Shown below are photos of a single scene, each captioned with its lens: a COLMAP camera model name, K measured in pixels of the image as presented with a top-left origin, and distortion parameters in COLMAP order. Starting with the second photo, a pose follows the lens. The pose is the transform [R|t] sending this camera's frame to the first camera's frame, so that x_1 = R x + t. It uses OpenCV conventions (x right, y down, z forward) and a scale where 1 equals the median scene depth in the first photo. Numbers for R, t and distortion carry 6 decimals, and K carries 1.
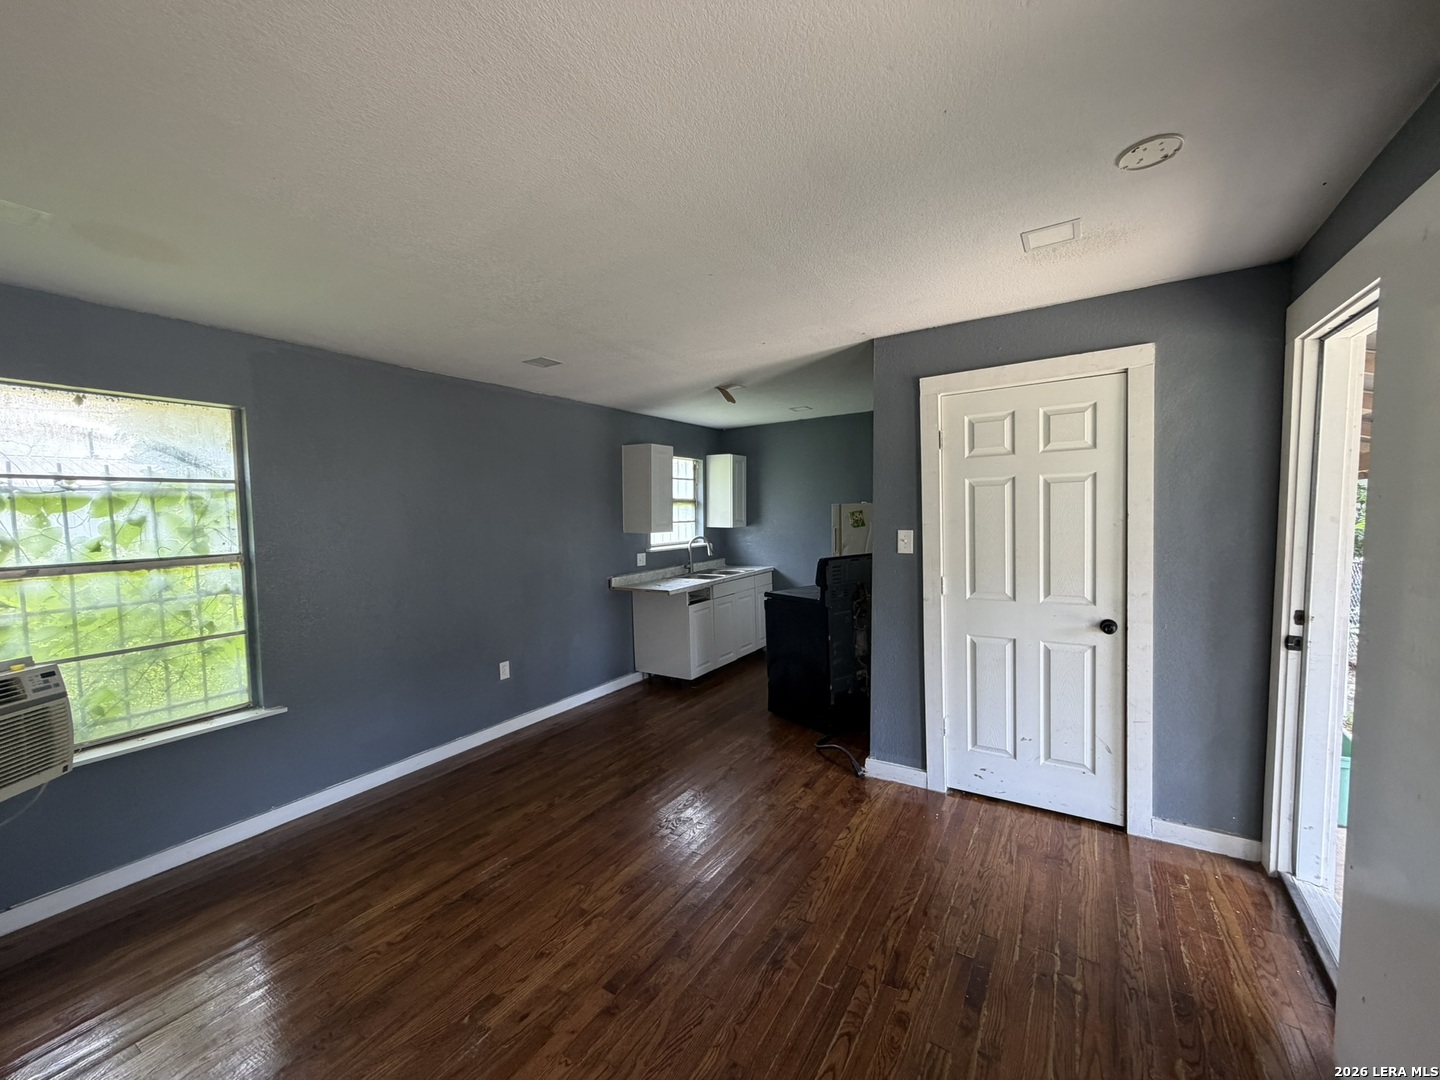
lens RADIAL K [[575.5, 0, 714.6], [0, 575.5, 540.3], [0, 0, 1]] dist [-0.001126, 0.000504]
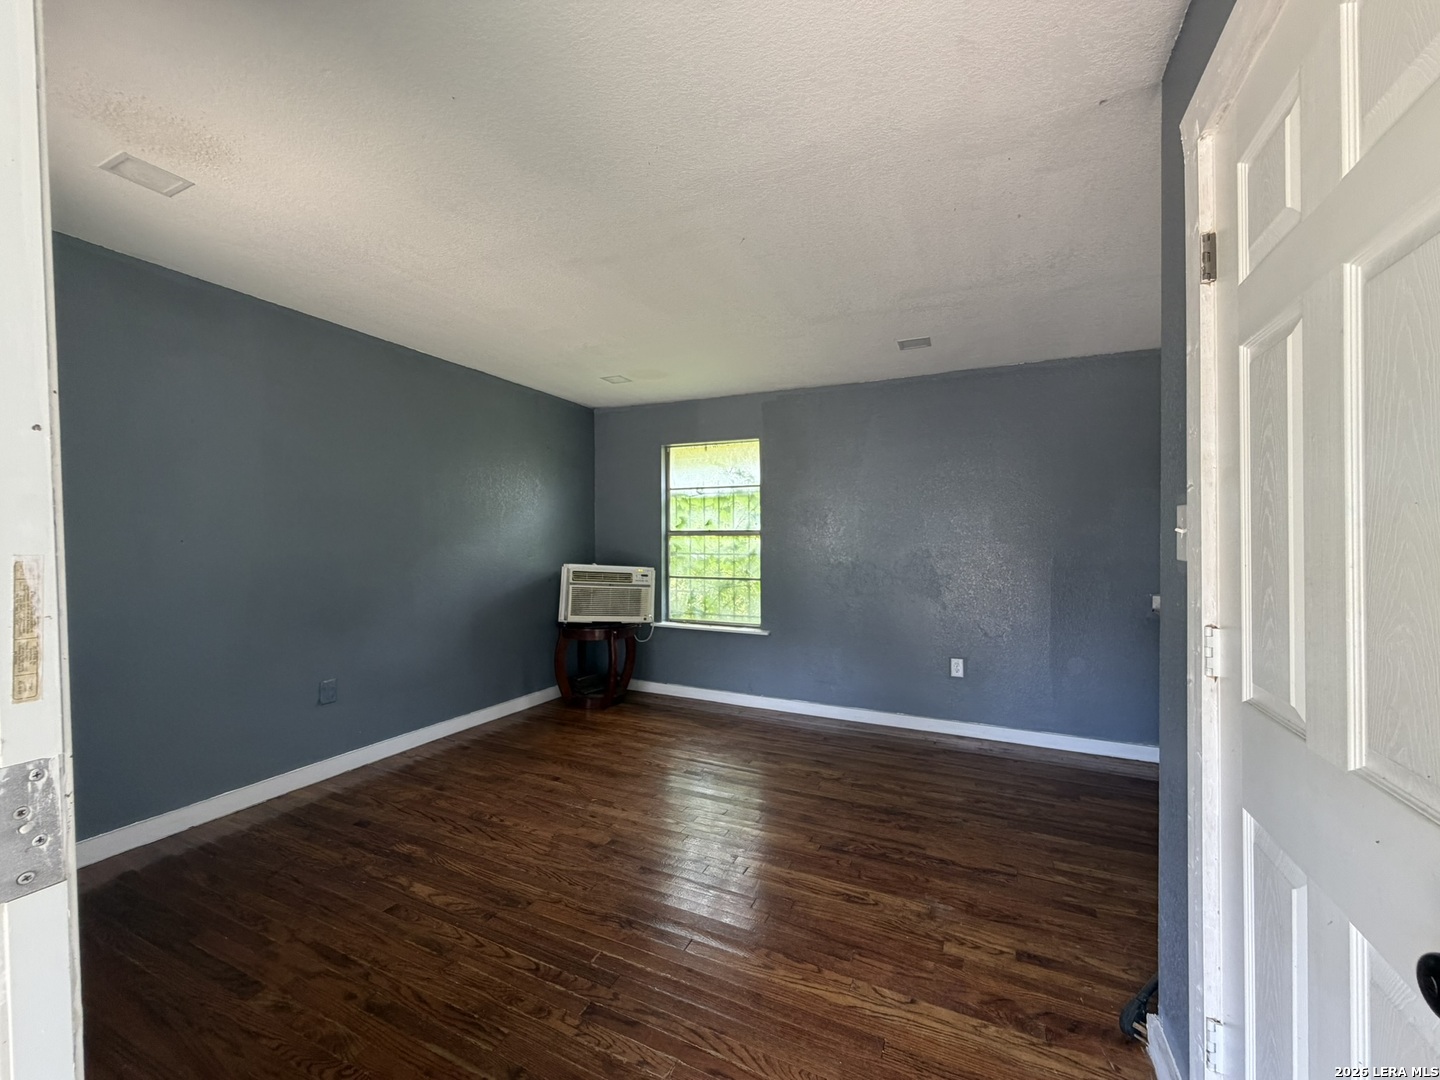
lens RADIAL K [[575.5, 0, 714.6], [0, 575.5, 540.3], [0, 0, 1]] dist [-0.001126, 0.000504]
pose [[0.130750, 0.034140, -0.990827, 0.824232], [-0.054566, 0.998140, 0.027192, 0.016293], [0.989913, 0.050510, 0.132370, 0.727700]]
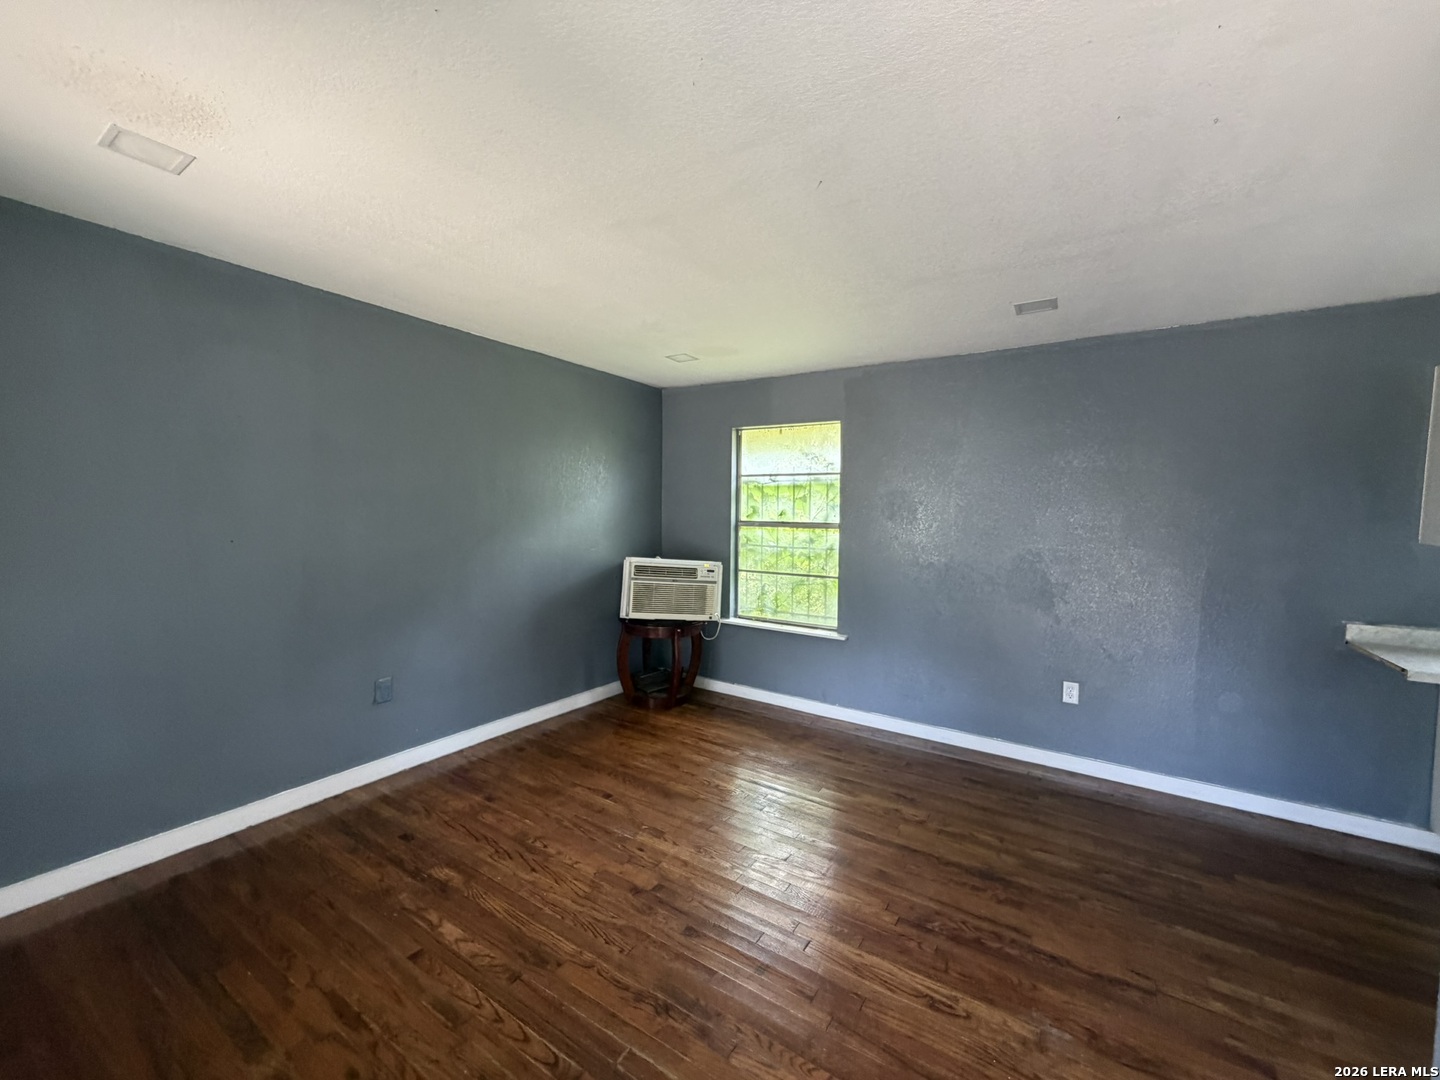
lens RADIAL K [[575.5, 0, 714.6], [0, 575.5, 540.3], [0, 0, 1]] dist [-0.001126, 0.000504]
pose [[-0.010292, 0.083430, -0.996460, 0.680929], [-0.063600, 0.994441, 0.083918, -0.039015], [0.997922, 0.064238, -0.004929, 0.765824]]
